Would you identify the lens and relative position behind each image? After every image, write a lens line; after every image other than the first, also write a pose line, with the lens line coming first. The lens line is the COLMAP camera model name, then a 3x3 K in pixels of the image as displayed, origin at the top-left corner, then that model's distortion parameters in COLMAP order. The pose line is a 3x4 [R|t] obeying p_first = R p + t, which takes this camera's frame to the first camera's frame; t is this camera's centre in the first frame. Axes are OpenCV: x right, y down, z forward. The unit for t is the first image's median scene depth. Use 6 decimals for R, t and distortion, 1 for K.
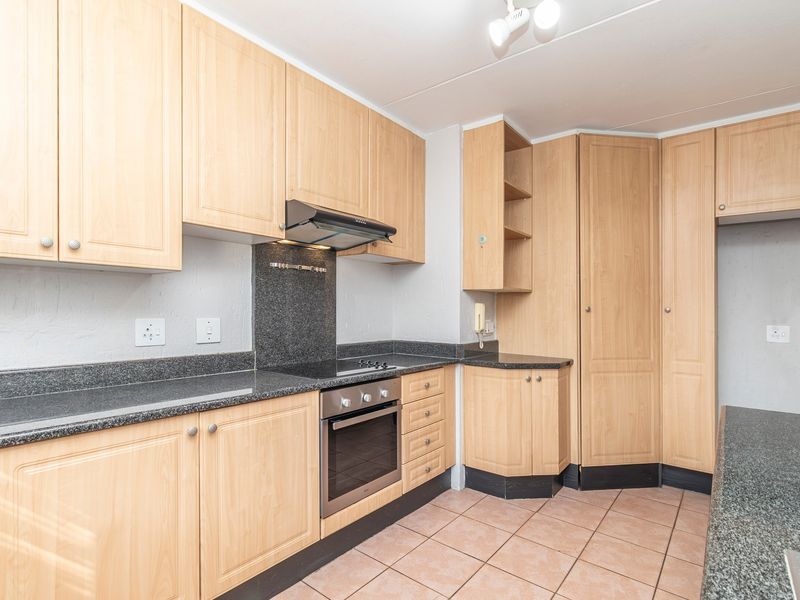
lens RADIAL K [[413.9, 0, 414.2], [0, 413.9, 308.3], [0, 0, 1]] dist [-0.001805, -0.000650]
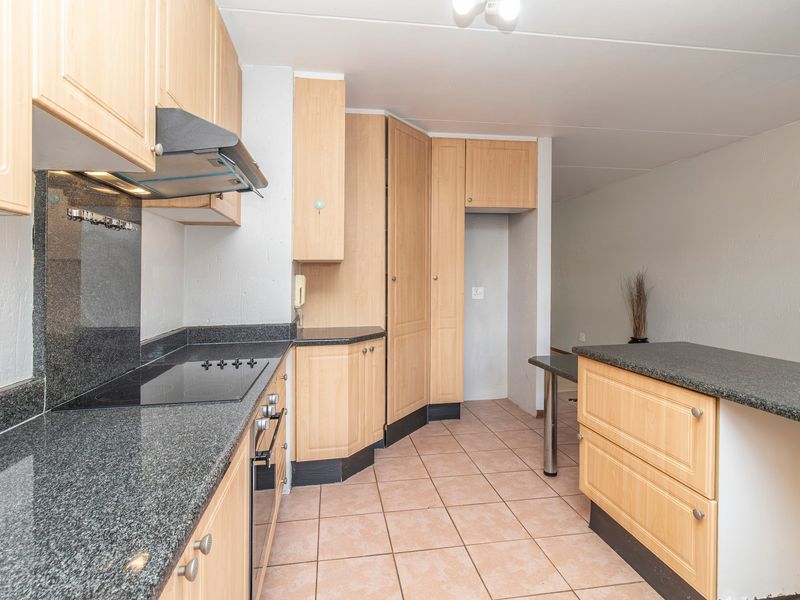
lens RADIAL K [[408.5, 0, 376.1], [0, 408.5, 274.4], [0, 0, 1]] dist [0.000188, 0.000094]
pose [[0.692106, -0.017415, 0.721586, -0.391984], [0.020890, 0.999773, 0.004092, -0.015184], [-0.721494, 0.012241, 0.692313, 0.292413]]
